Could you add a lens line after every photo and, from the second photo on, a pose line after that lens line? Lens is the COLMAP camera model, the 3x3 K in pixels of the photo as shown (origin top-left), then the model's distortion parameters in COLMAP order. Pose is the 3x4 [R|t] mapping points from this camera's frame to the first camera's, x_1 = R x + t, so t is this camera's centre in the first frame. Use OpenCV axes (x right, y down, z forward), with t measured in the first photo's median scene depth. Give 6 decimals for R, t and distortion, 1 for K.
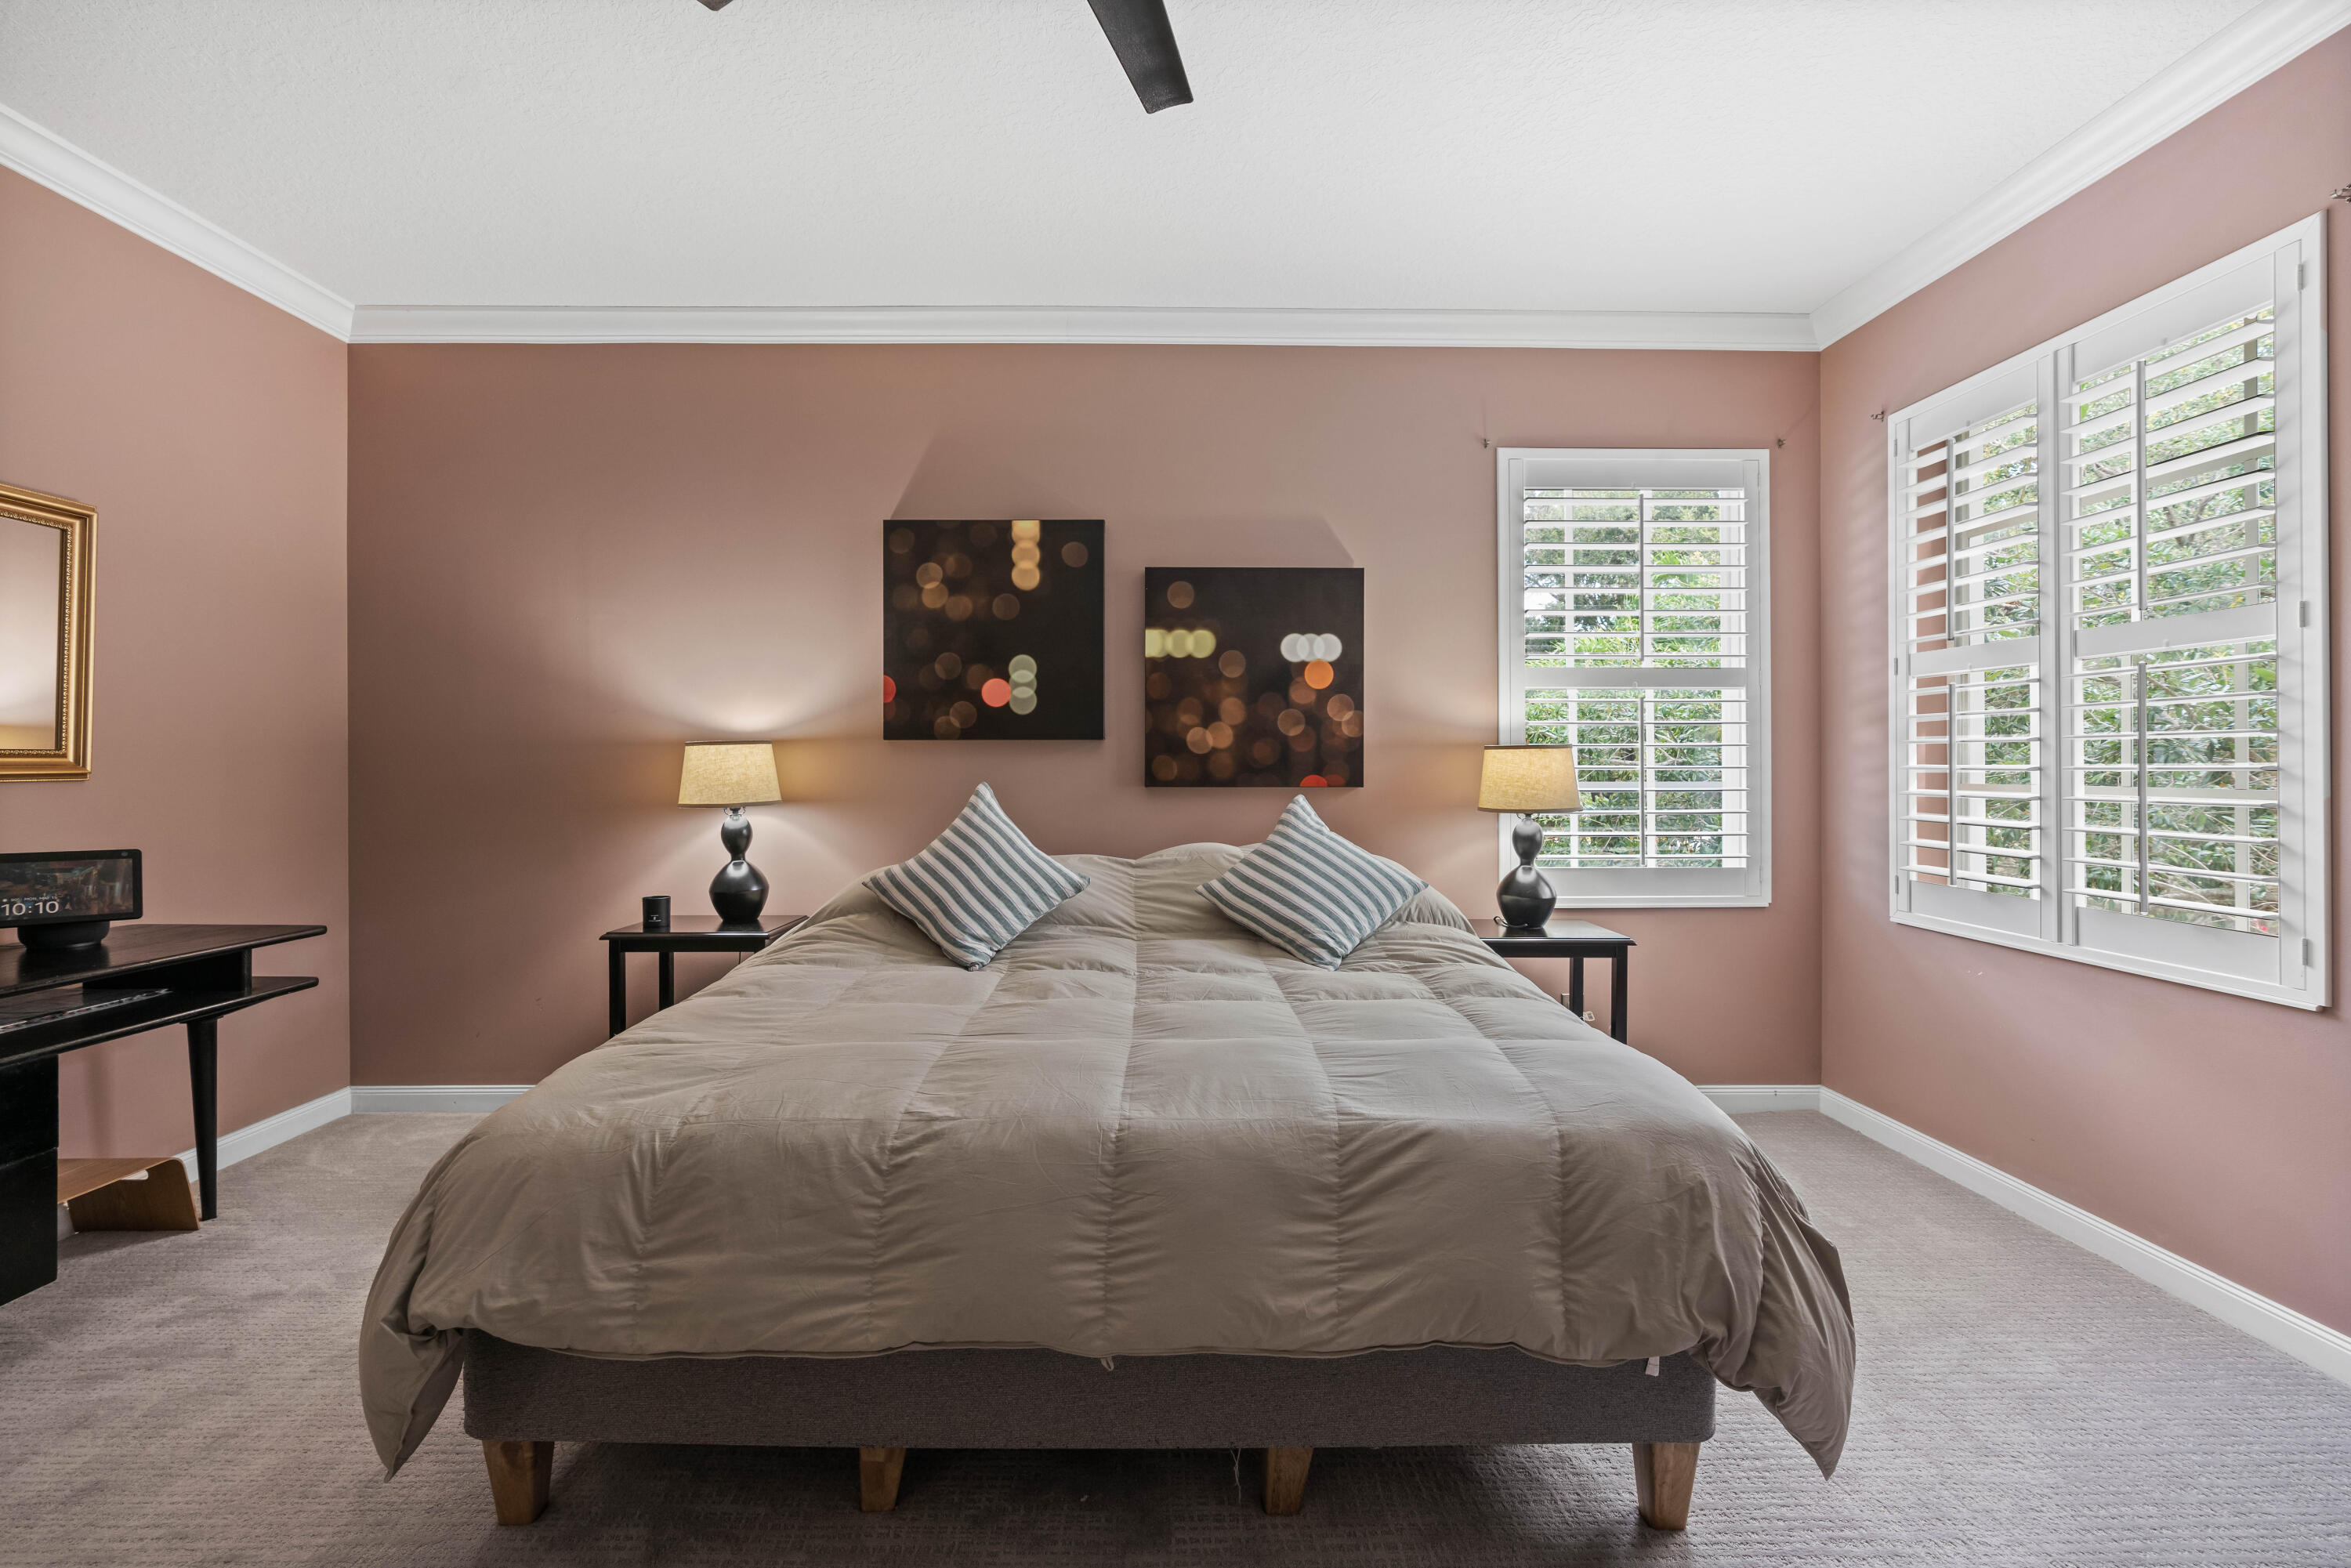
lens RADIAL K [[1057.1, 0, 1179.2], [0, 1057.1, 770.7], [0, 0, 1]] dist [-0.015198, 0.007136]
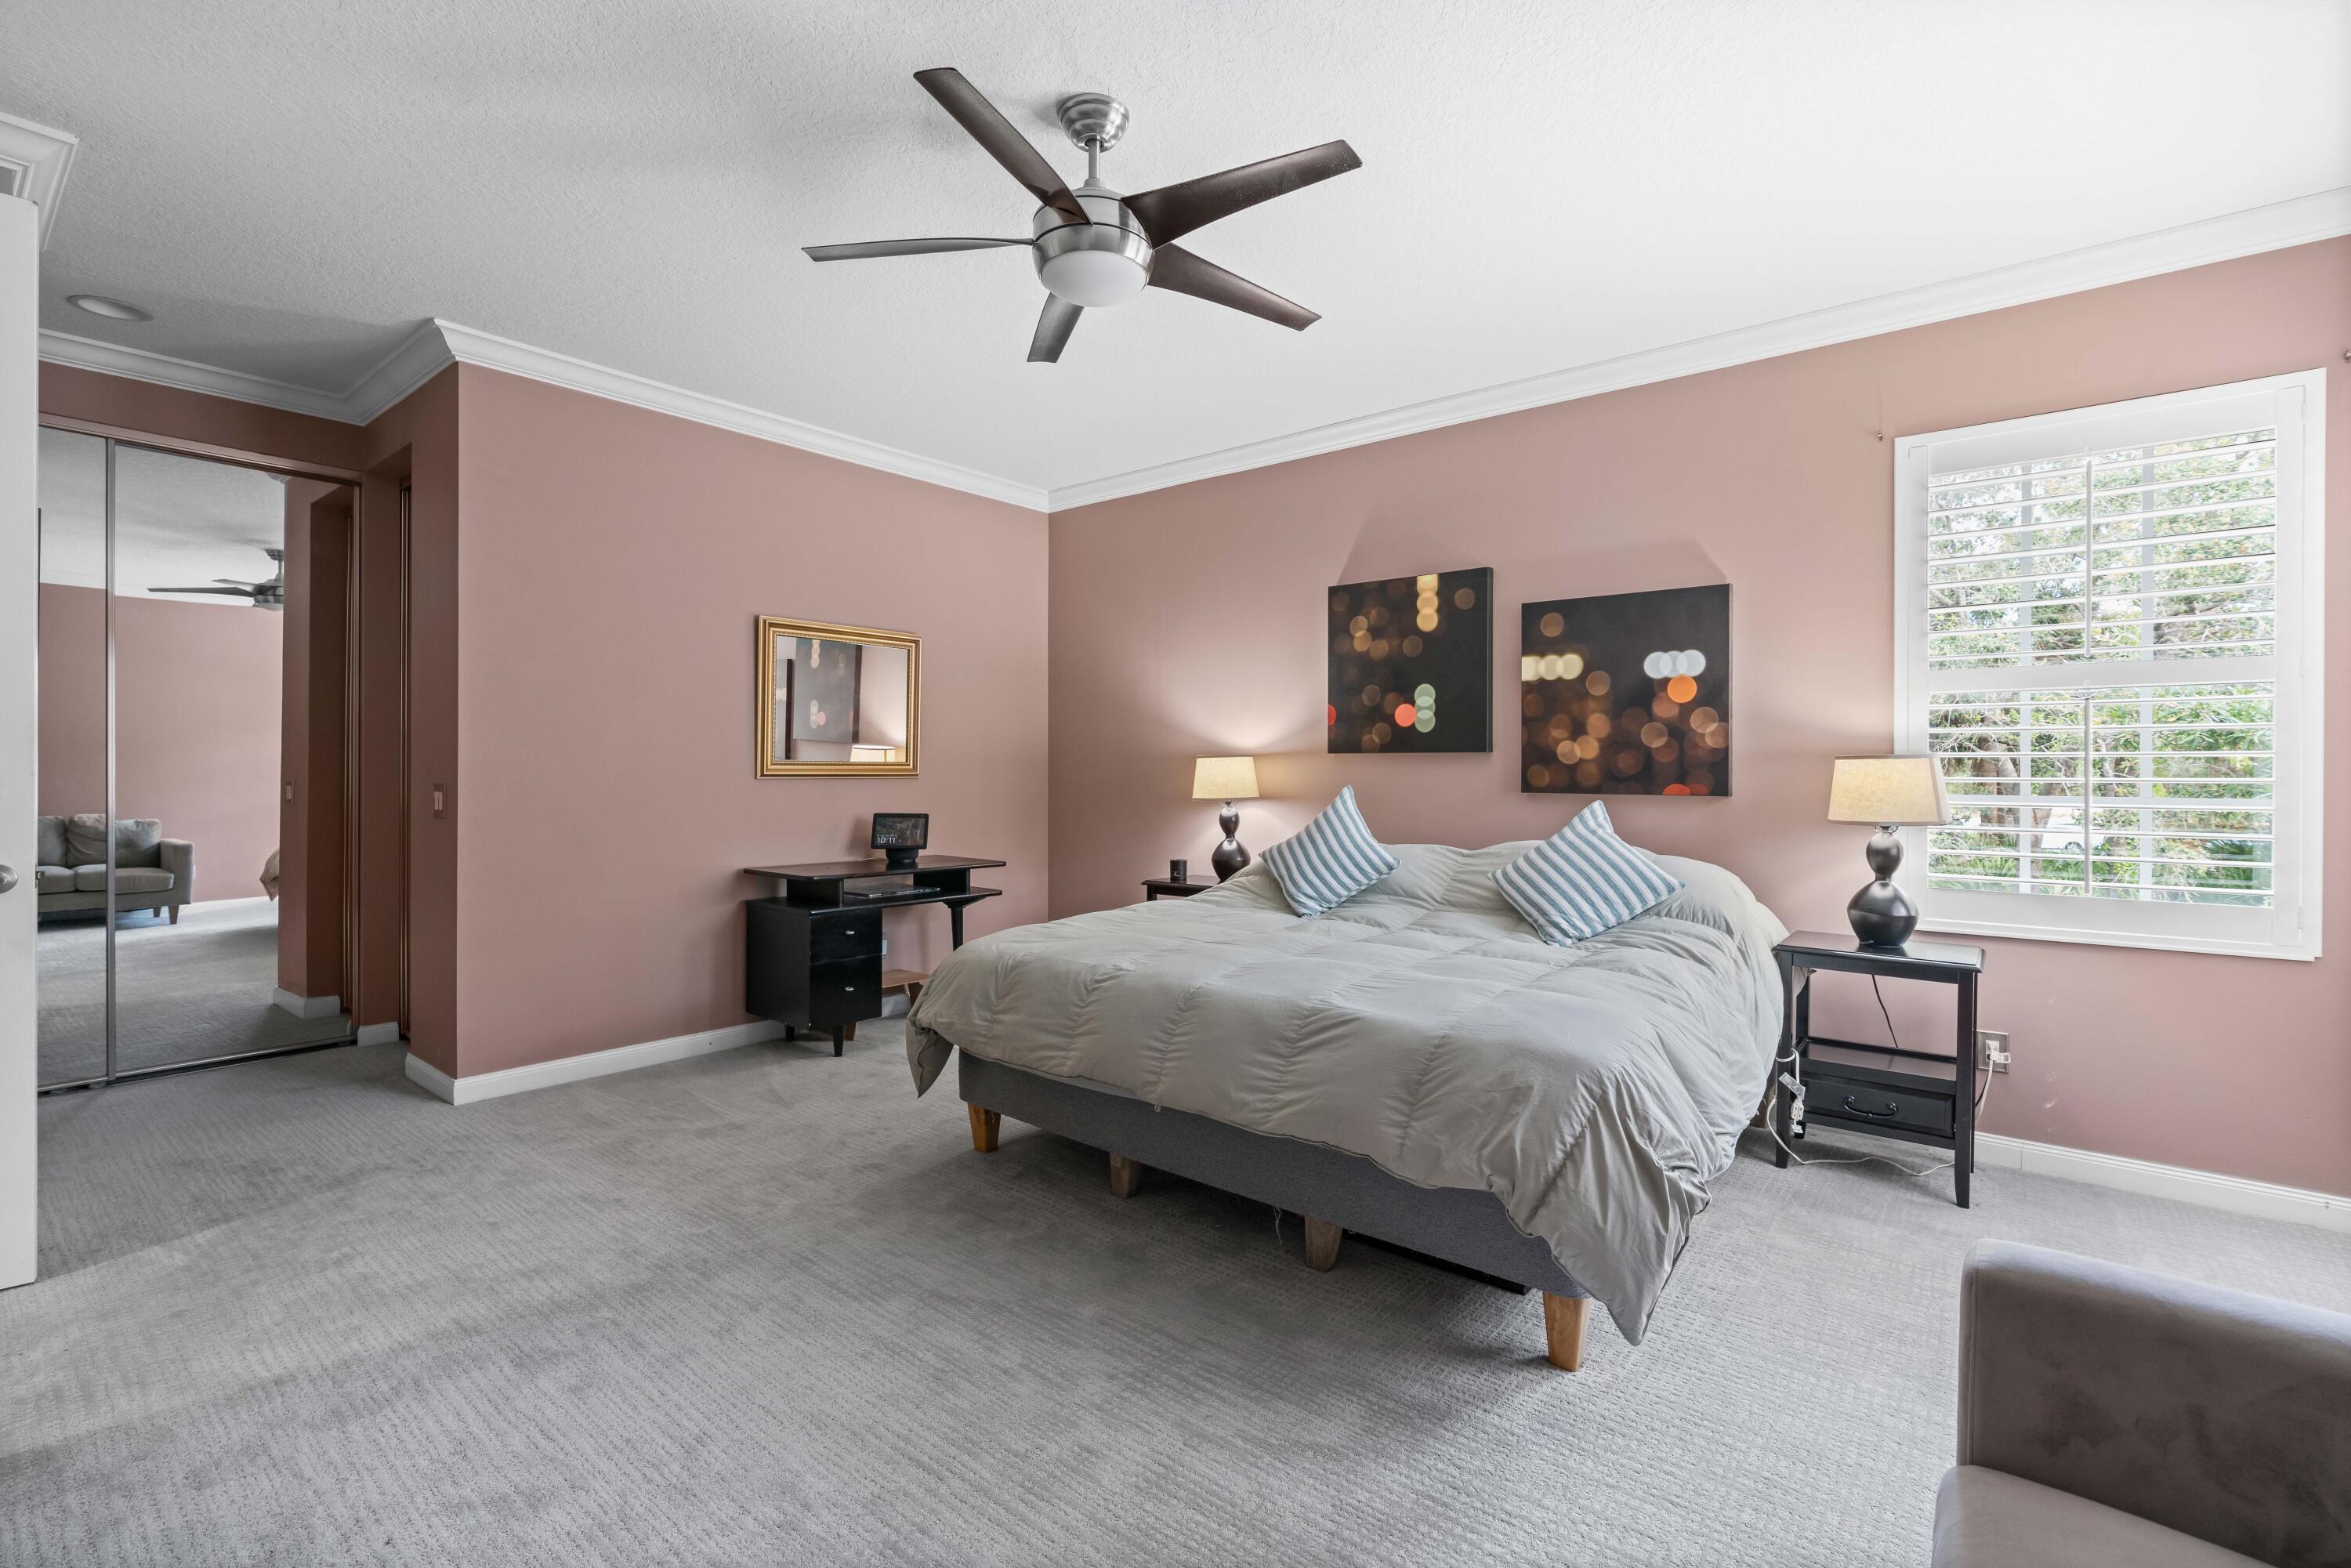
lens RADIAL K [[1057.1, 0, 1186.6], [0, 1057.1, 800.5], [0, 0, 1]] dist [-0.015198, 0.007136]
pose [[0.765680, 0.021921, -0.642848, 0.453511], [-0.010941, 0.999718, 0.021059, 0.003704], [0.643129, -0.009091, 0.765704, -0.131935]]
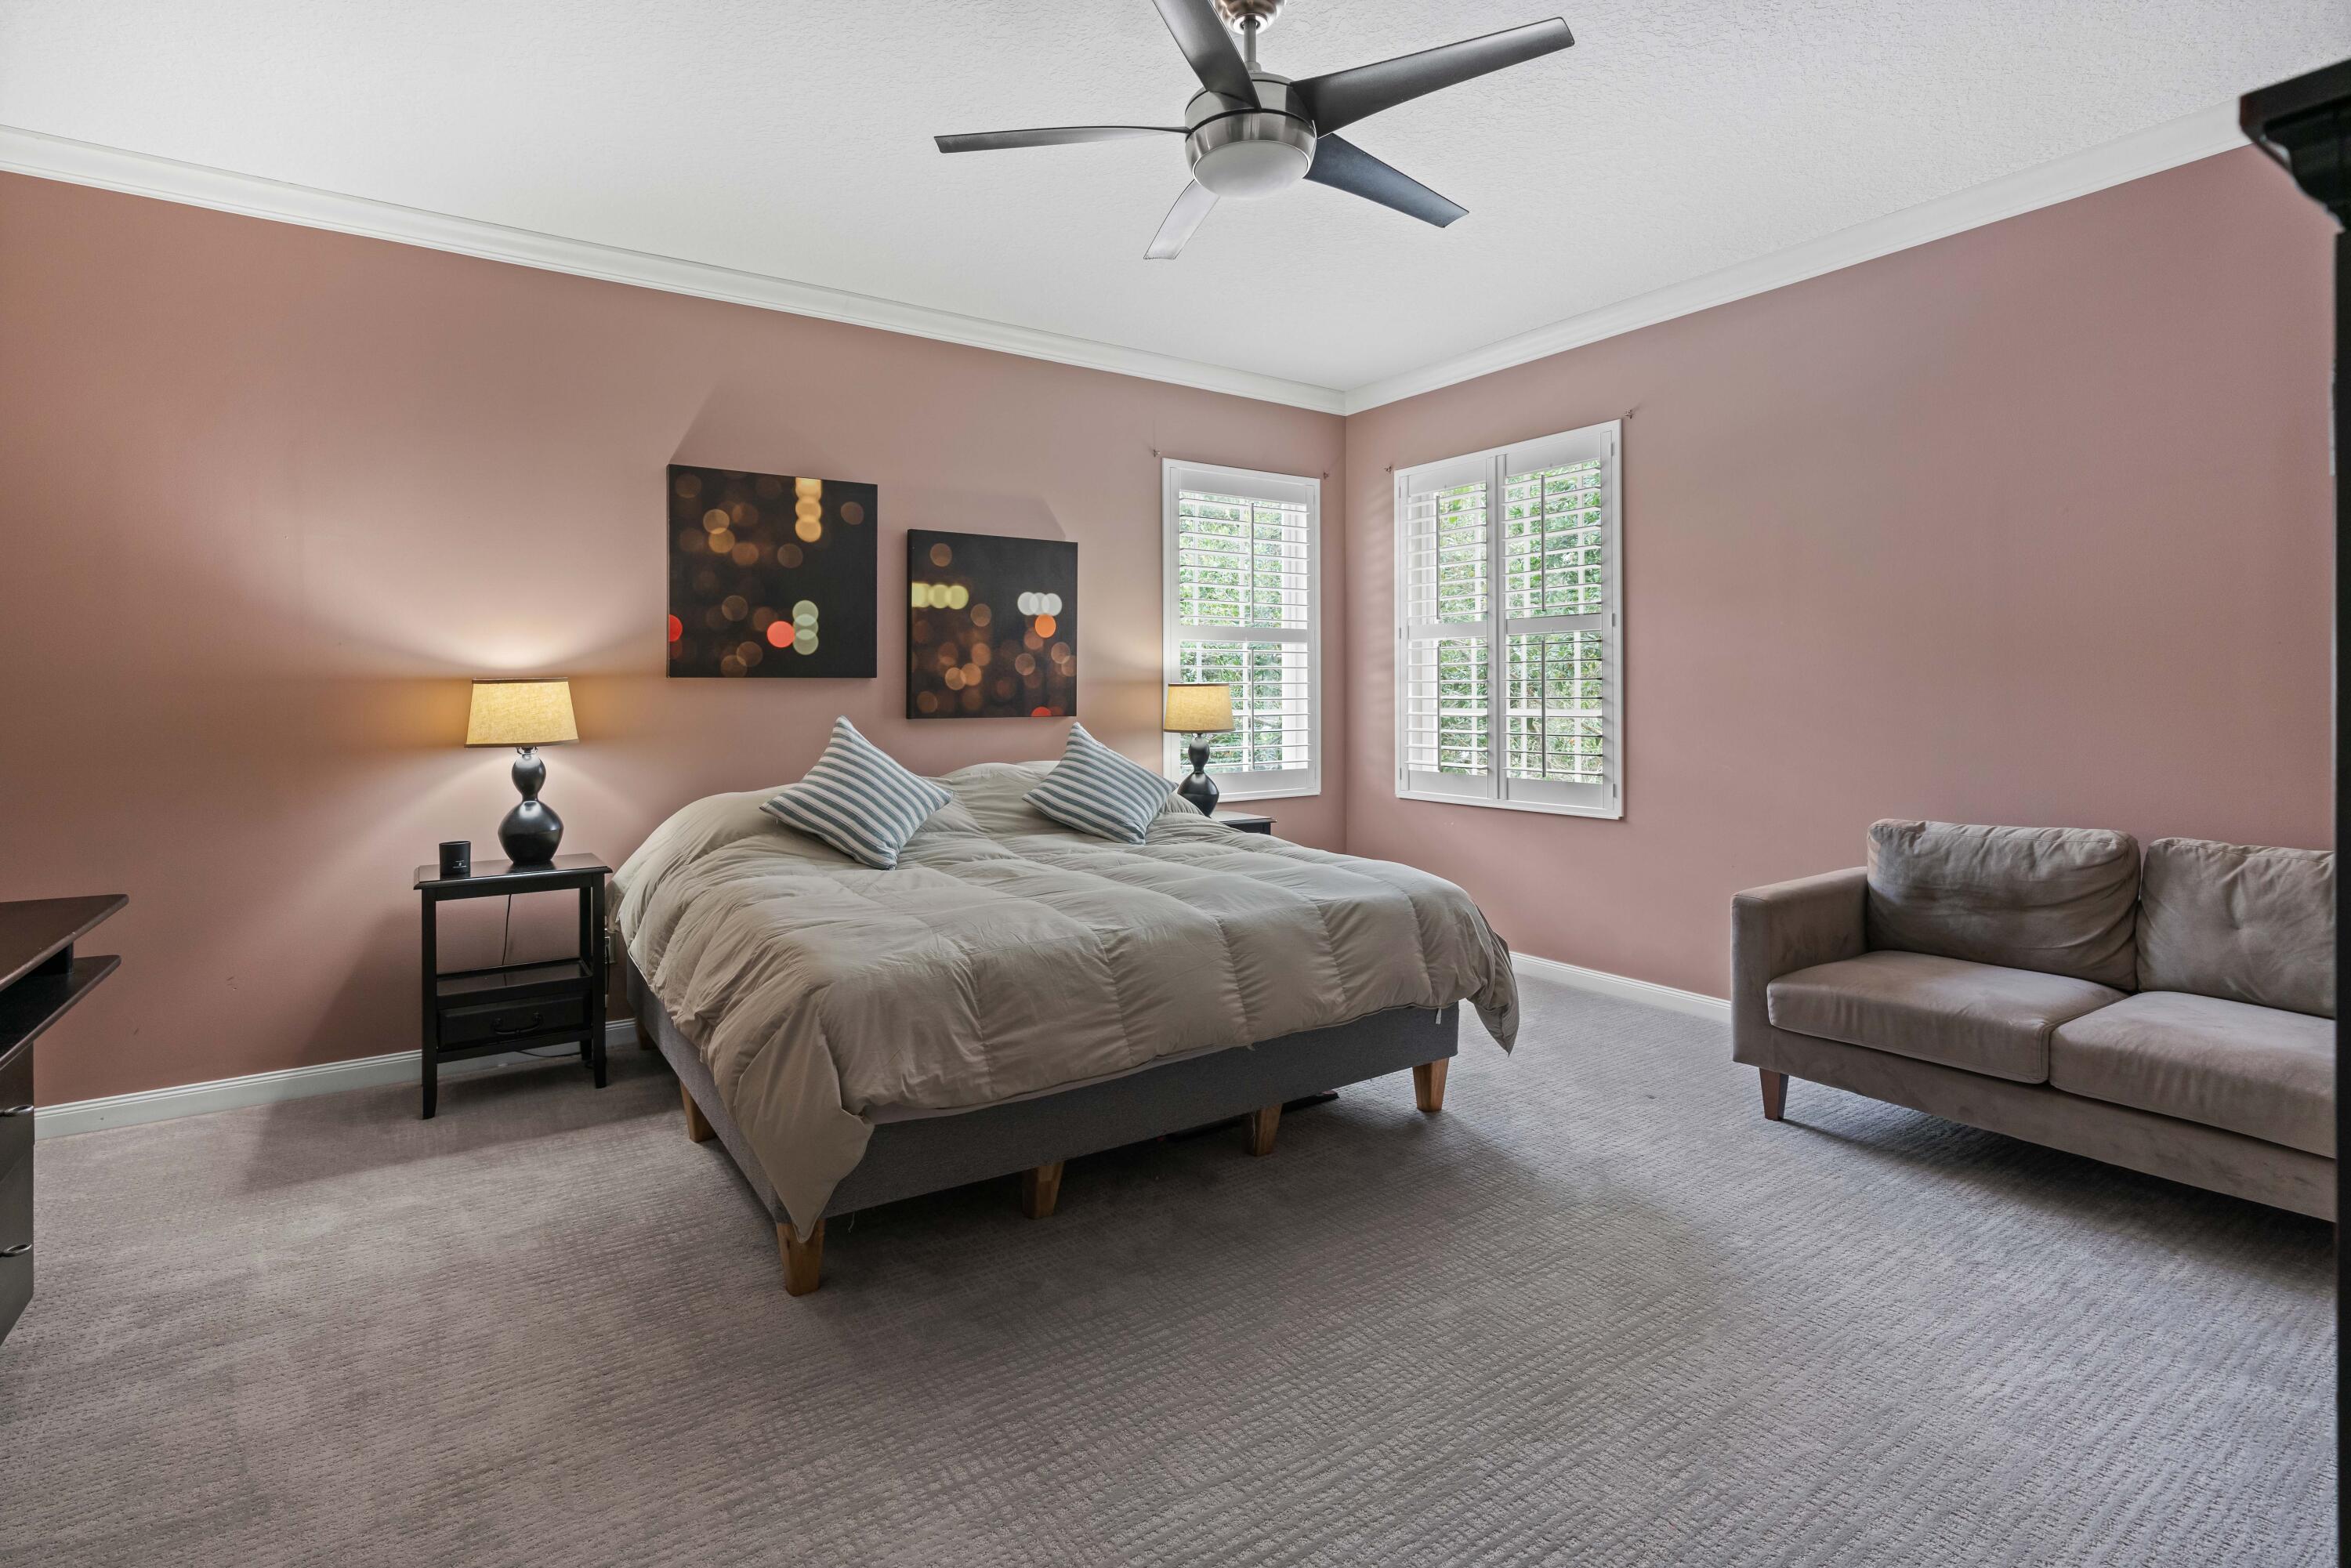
lens RADIAL K [[1110.3, 0, 1177.8], [0, 1110.3, 716.0], [0, 0, 1]] dist [-0.013576, 0.006789]
pose [[0.835523, -0.015256, 0.549243, -0.478269], [0.008460, 0.999853, 0.014903, -0.003425], [-0.549390, -0.007805, 0.835530, -0.185233]]
